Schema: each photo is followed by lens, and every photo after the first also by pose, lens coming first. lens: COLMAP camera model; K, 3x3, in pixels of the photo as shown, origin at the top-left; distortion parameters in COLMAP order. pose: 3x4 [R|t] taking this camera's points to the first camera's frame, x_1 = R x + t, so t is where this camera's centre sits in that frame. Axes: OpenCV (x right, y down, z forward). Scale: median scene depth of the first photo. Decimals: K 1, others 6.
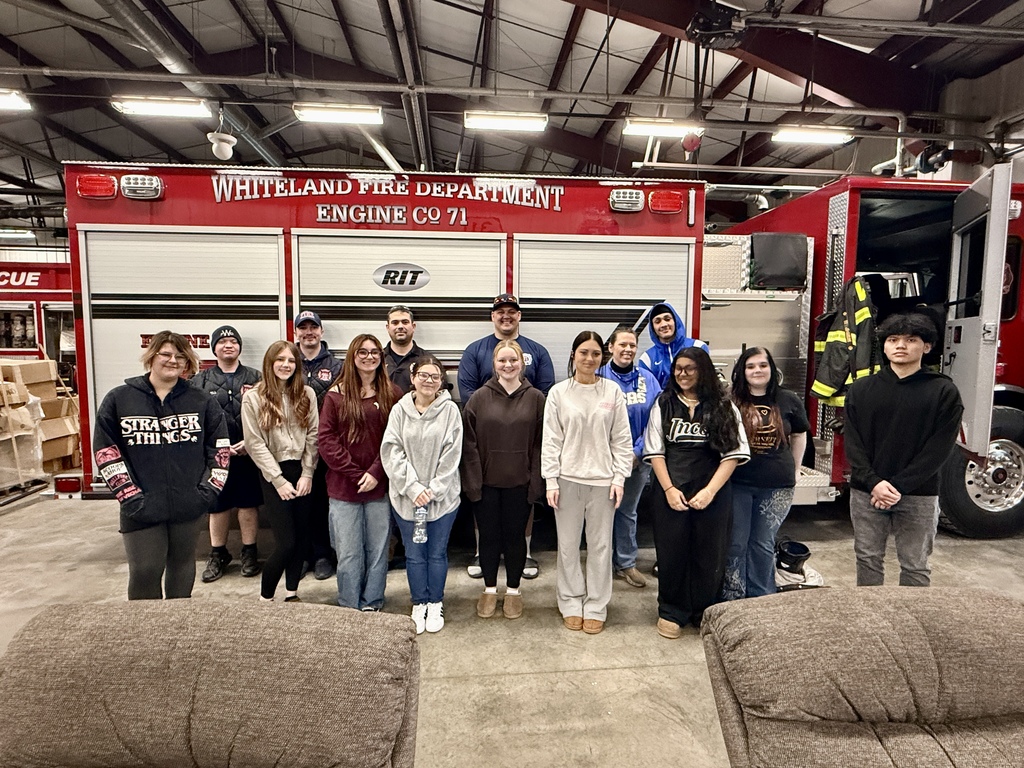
lens RADIAL K [[536.8, 0, 506.9], [0, 536.8, 383.8], [0, 0, 1]] dist [-0.002882, 0.000291]
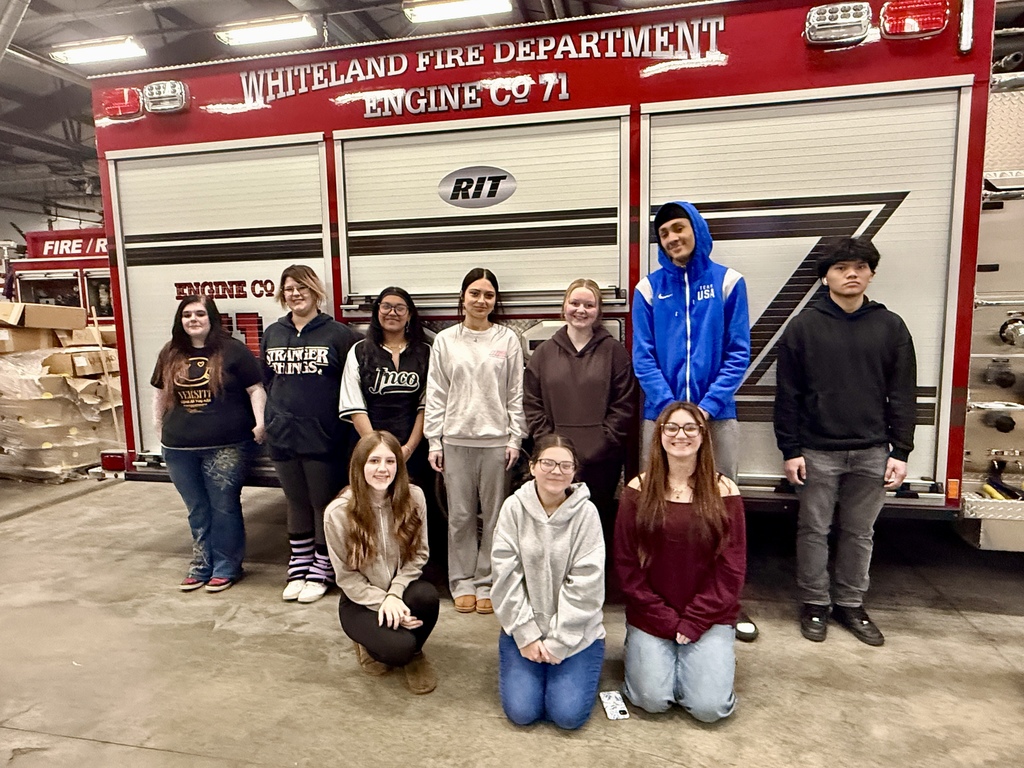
lens RADIAL K [[635.9, 0, 517.7], [0, 635.9, 387.5], [0, 0, 1]] dist [0.000535, -0.001877]
pose [[0.953915, 0.011163, -0.299868, 0.105435], [0.002091, 0.999036, 0.043840, 0.024803], [0.300069, -0.042447, 0.952973, 0.221530]]
